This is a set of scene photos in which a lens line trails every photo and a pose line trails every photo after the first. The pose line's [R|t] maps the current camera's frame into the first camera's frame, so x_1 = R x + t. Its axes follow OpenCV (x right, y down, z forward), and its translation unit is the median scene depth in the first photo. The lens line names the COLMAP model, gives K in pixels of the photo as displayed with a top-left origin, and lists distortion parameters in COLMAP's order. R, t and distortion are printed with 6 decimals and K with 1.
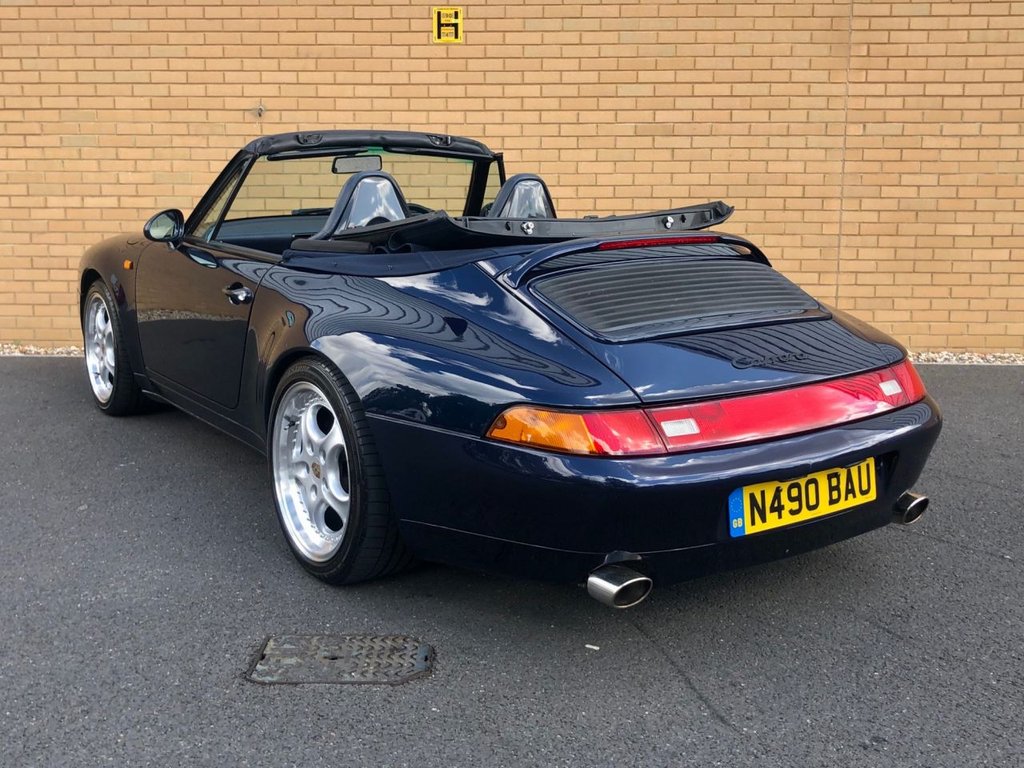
lens RADIAL K [[1052.6, 0, 470.0], [0, 1052.6, 339.4], [0, 0, 1]] dist [0.012981, 0.000000]
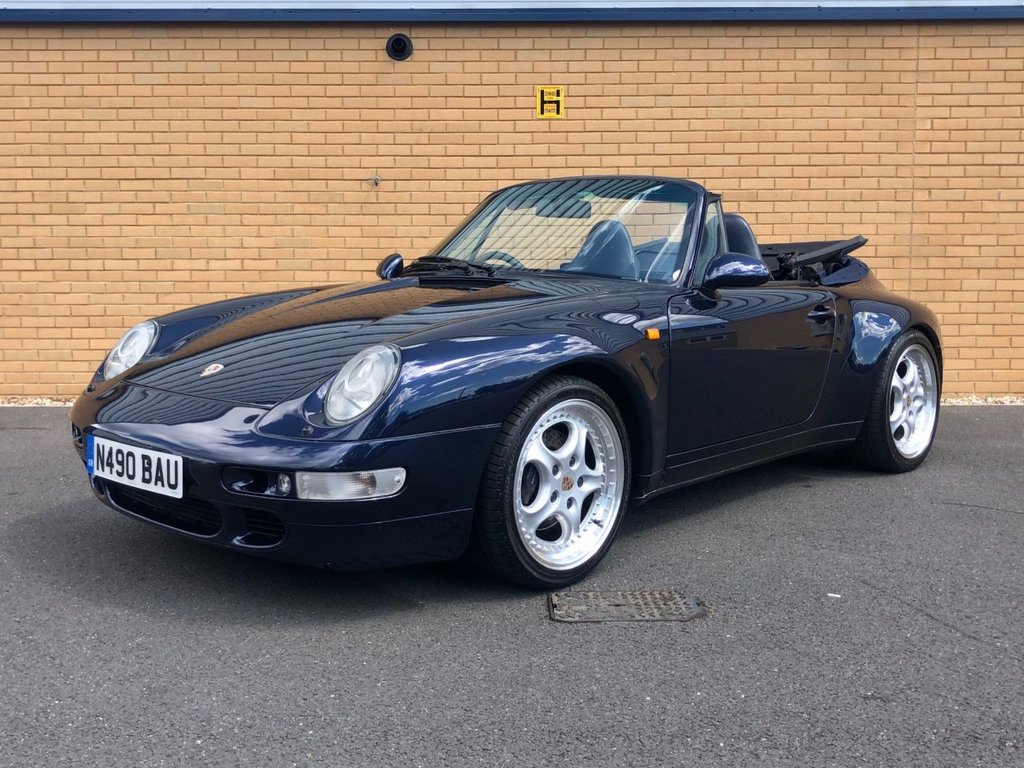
lens RADIAL K [[1046.0, 0, 481.1], [0, 1046.0, 361.5], [0, 0, 1]] dist [0.004010, 0.000000]
pose [[0.999689, -0.006788, 0.024010, -0.121594], [0.008381, 0.997728, -0.066846, 0.043340], [-0.023502, 0.067027, 0.997474, -0.066472]]
